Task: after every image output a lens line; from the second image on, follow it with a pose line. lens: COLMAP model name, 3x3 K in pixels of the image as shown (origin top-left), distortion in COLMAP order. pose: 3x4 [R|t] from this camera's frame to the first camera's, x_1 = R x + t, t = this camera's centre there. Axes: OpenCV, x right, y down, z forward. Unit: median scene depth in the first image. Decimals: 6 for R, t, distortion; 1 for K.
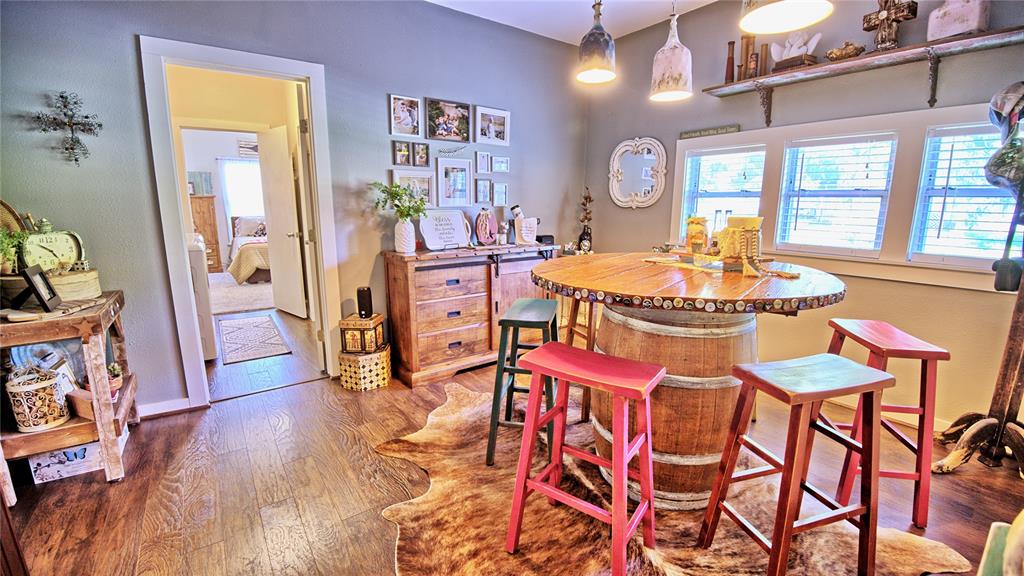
lens RADIAL K [[414.6, 0, 512.0], [0, 414.6, 288.0], [0, 0, 1]] dist [-0.029105, -0.007906]
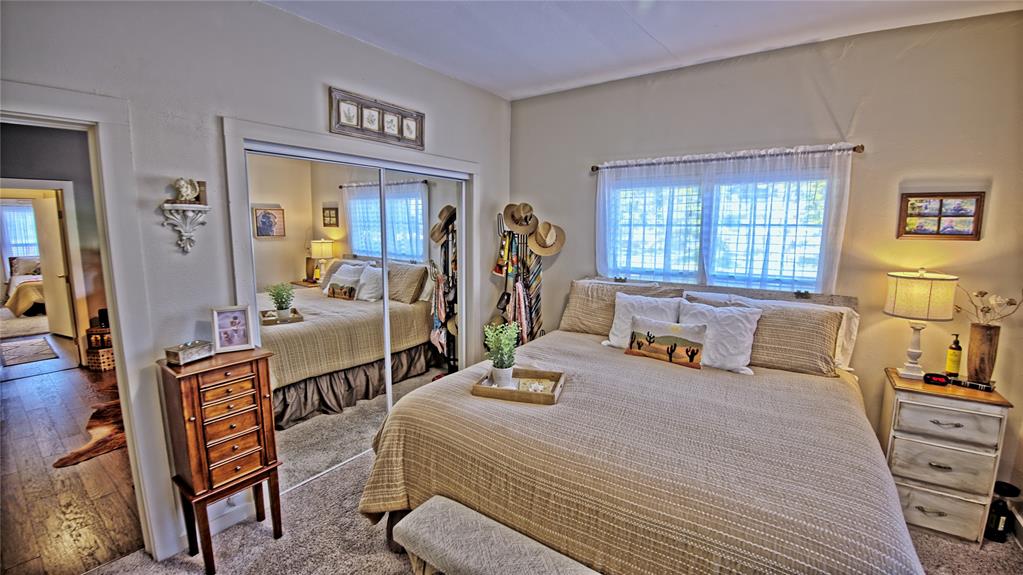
lens RADIAL K [[414.2, 0, 511.5], [0, 414.2, 287.5], [0, 0, 1]] dist [-0.029105, -0.007906]
pose [[0.948507, -0.038500, 0.314407, 0.418480], [0.055923, 0.997348, -0.046584, 0.047692], [-0.311779, 0.061768, 0.948145, -0.621480]]
